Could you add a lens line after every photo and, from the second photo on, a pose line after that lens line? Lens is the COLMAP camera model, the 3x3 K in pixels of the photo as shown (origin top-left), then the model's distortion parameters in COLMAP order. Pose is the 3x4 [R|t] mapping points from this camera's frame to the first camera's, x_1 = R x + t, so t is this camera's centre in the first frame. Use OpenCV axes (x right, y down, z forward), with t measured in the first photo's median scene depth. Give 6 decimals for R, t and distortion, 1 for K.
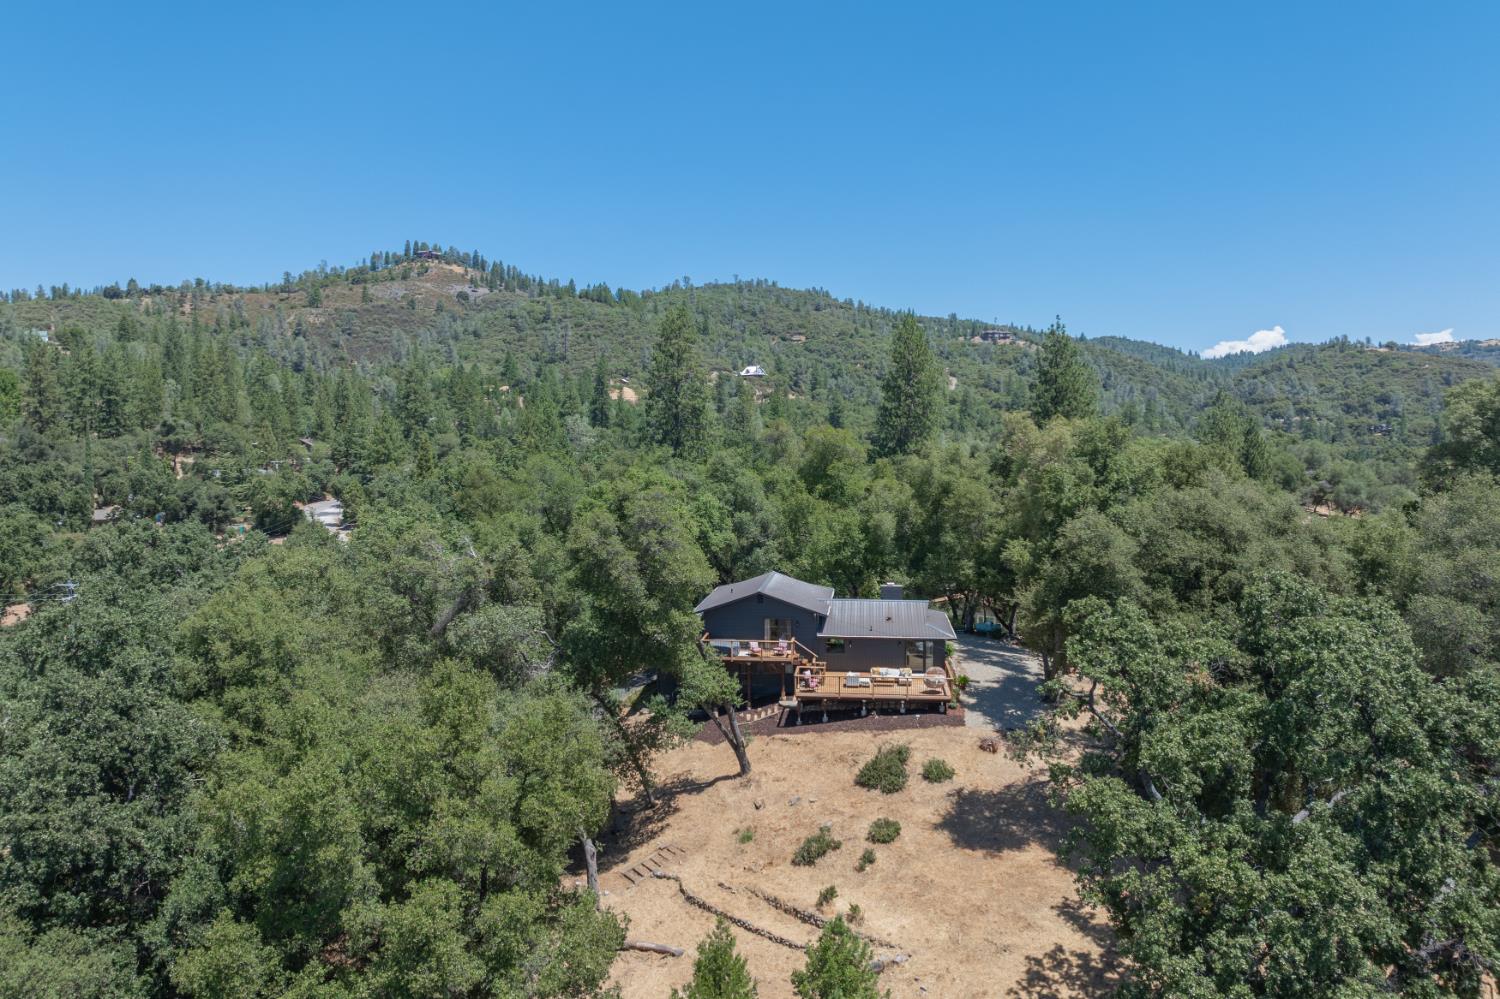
lens RADIAL K [[1027.3, 0, 750.0], [0, 1027.3, 499.5], [0, 0, 1]] dist [-0.065799, -0.000201]
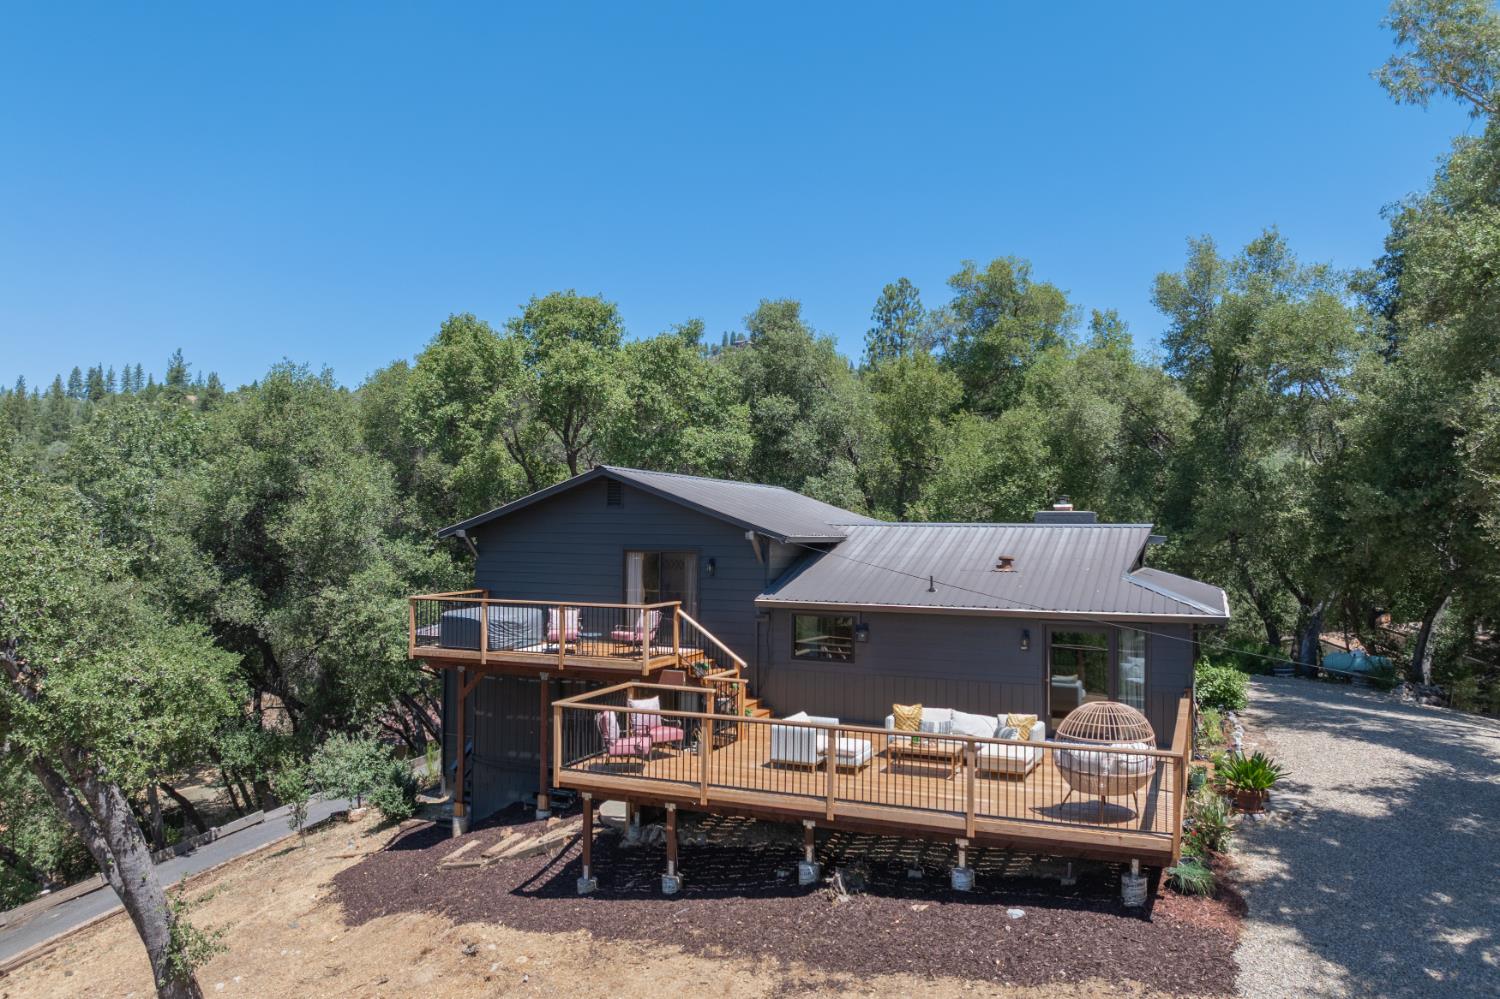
lens RADIAL K [[1027.3, 0, 750.0], [0, 1027.3, 499.5], [0, 0, 1]] dist [-0.065799, -0.000201]
pose [[0.952062, -0.005766, -0.305850, 0.167119], [-0.021502, 0.996088, -0.085713, 0.133627], [0.305148, 0.088181, 0.948214, 0.721839]]
